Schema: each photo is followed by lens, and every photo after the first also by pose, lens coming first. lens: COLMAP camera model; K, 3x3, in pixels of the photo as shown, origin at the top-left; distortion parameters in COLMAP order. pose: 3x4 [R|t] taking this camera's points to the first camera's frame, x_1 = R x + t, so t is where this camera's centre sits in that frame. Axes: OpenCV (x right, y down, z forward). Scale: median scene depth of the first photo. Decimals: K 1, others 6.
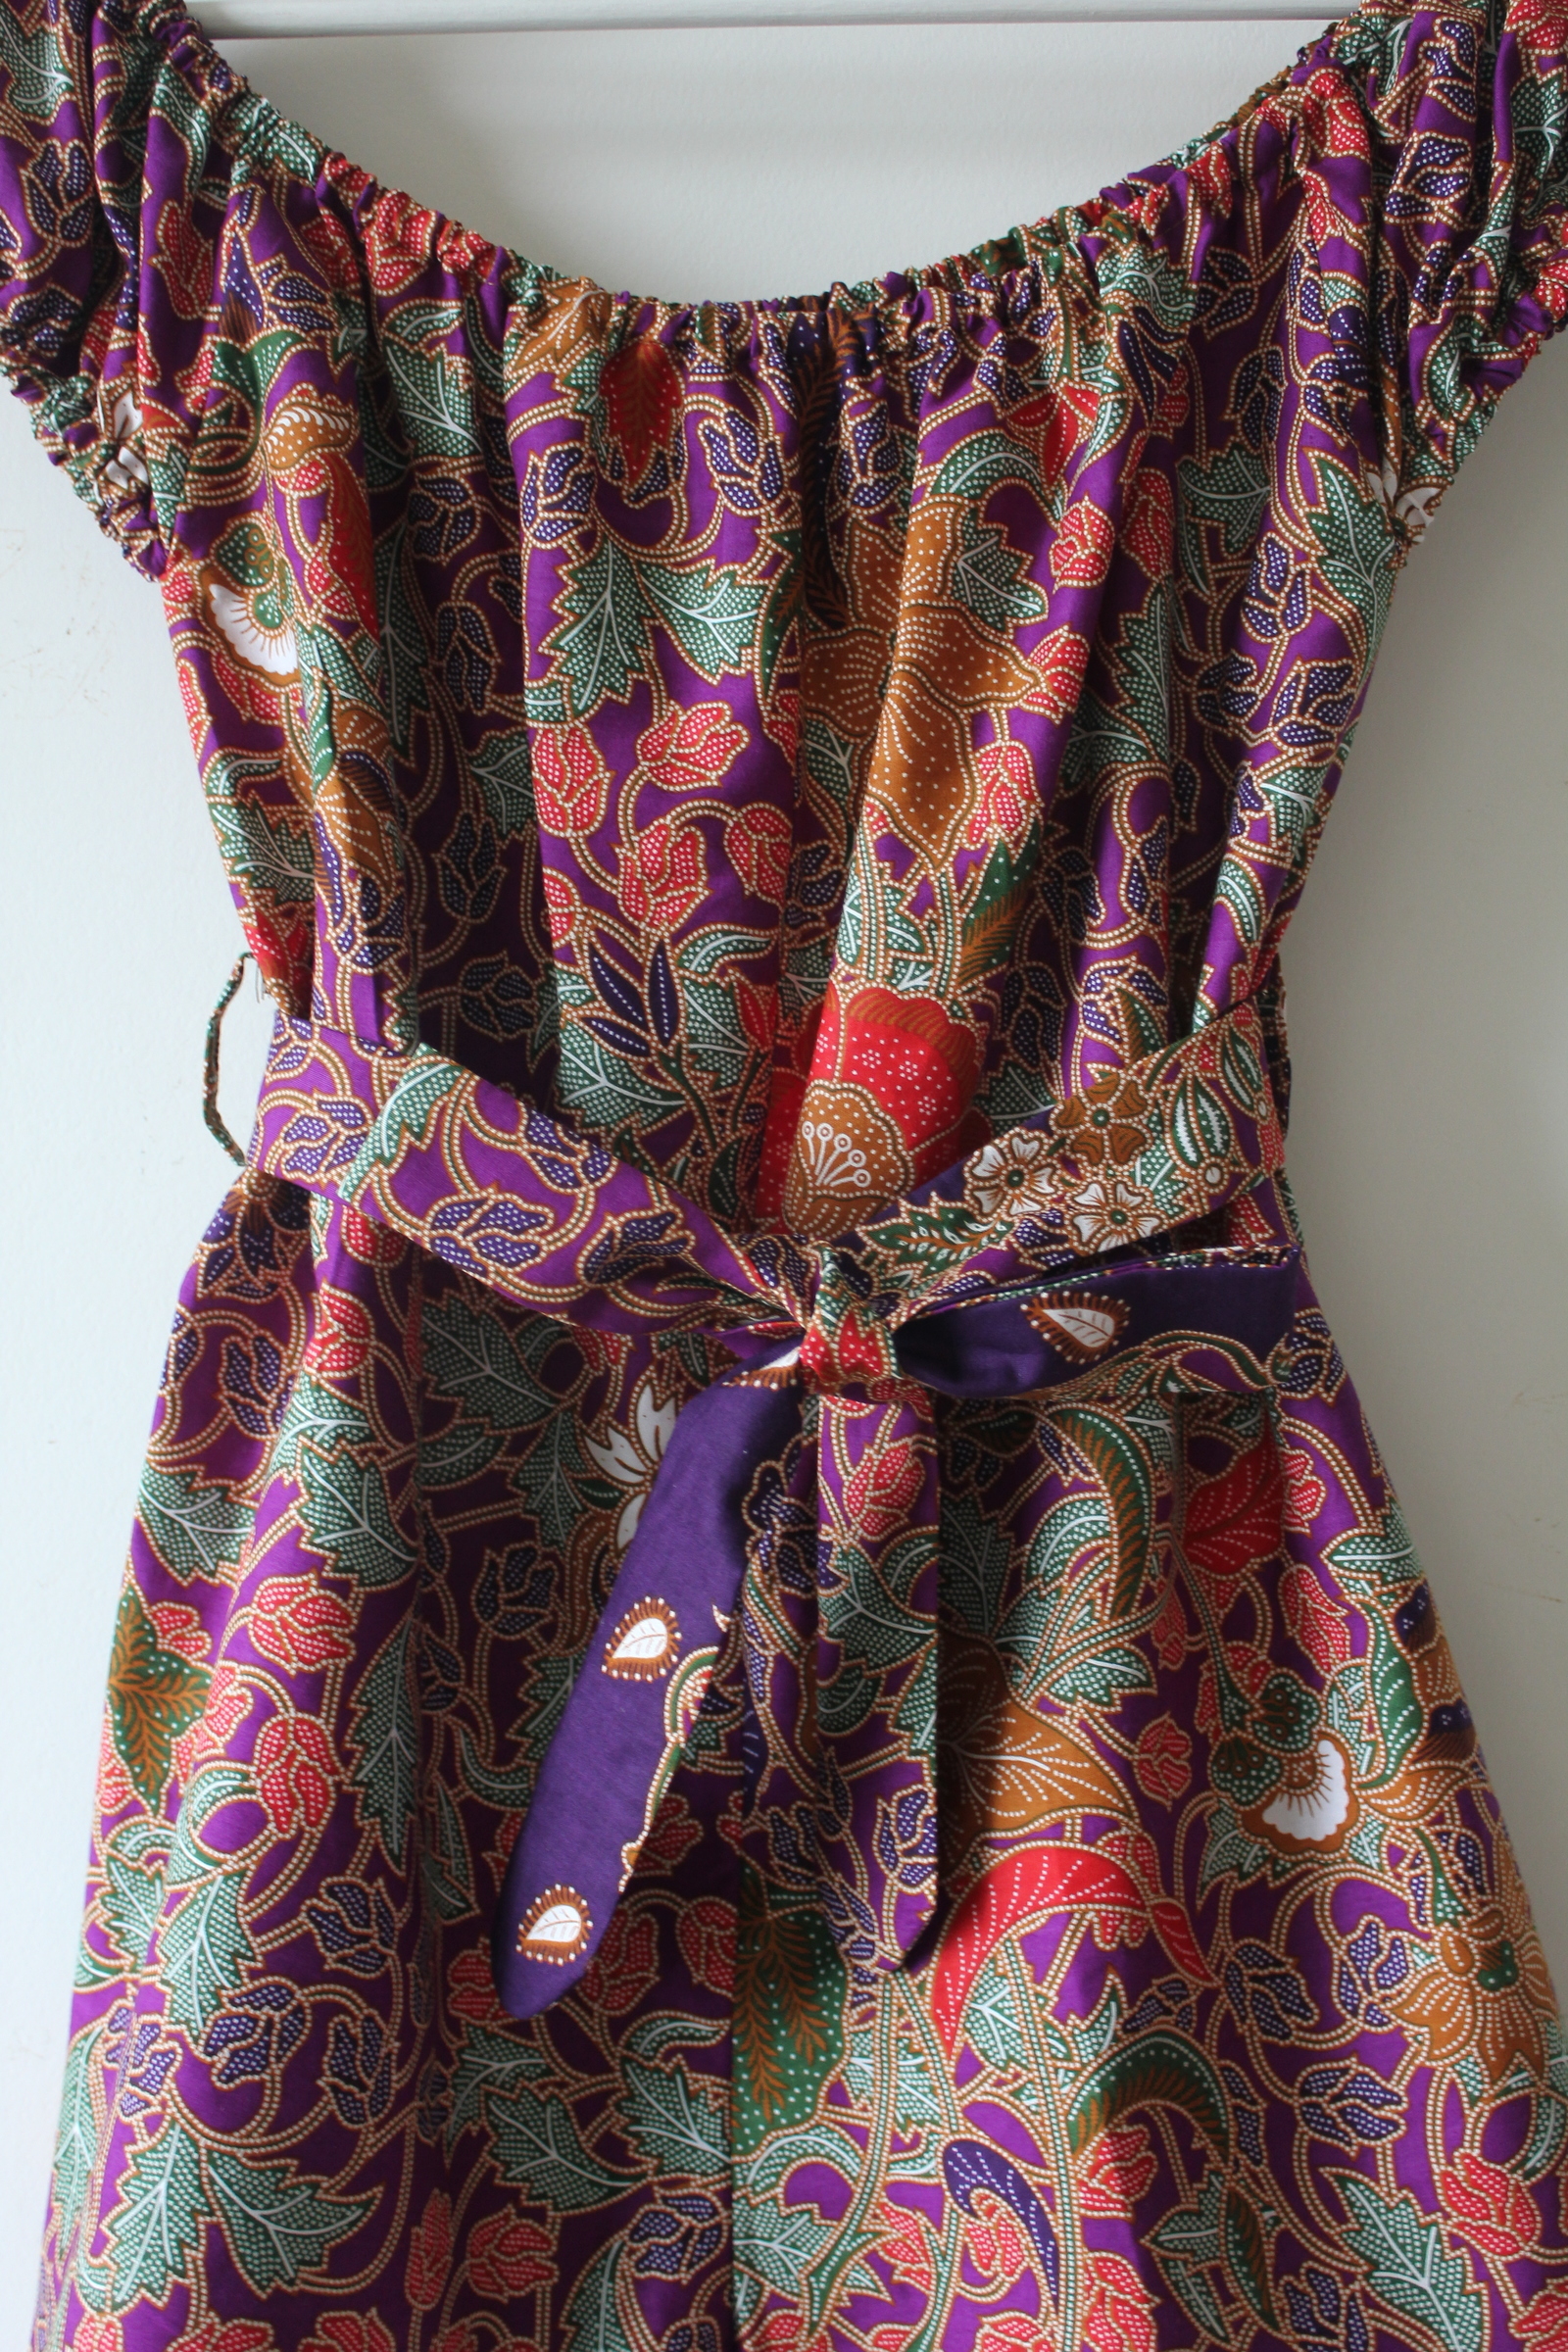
lens RADIAL K [[2548.1, 0, 802.8], [0, 2548.1, 1179.0], [0, 0, 1]] dist [-0.128519, 0.180984]
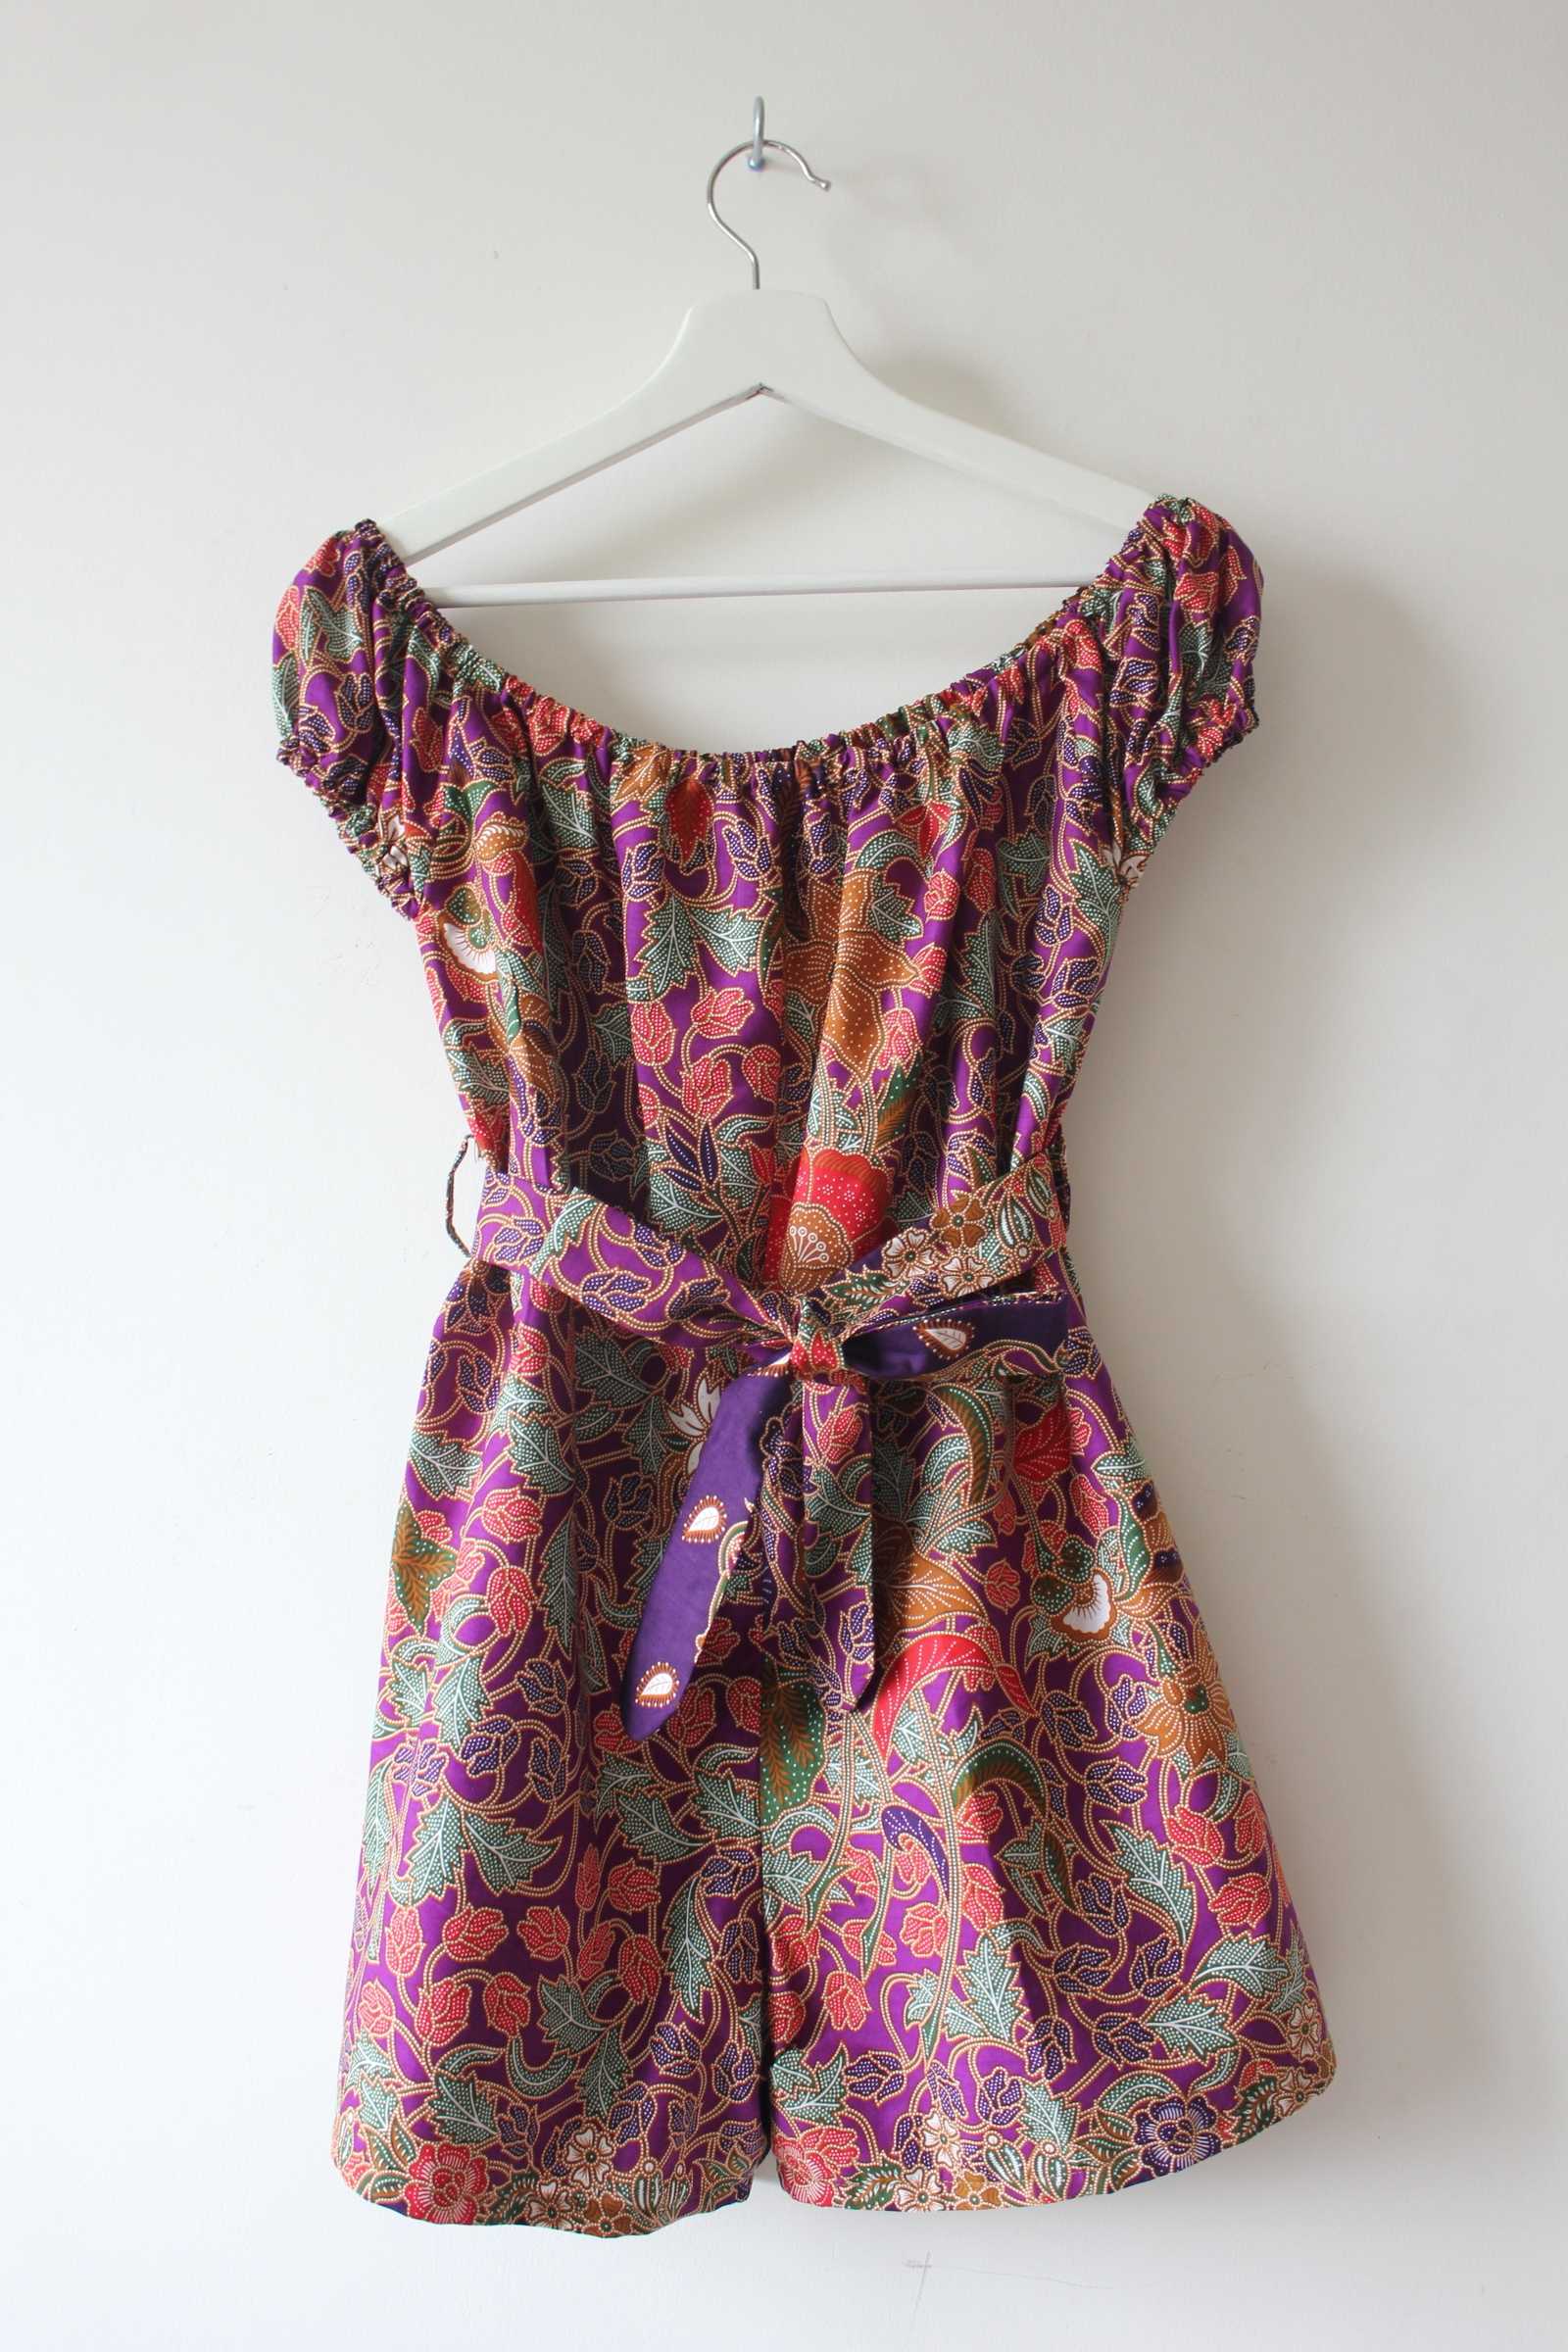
lens RADIAL K [[2247.7, 0, 784.0], [0, 2247.7, 1176.0], [0, 0, 1]] dist [-0.230188, 0.007776]
pose [[0.999764, -0.020041, -0.008407, 0.009748], [0.019769, 0.999317, -0.031234, -0.008687], [0.009027, 0.031060, 0.999477, -0.547128]]
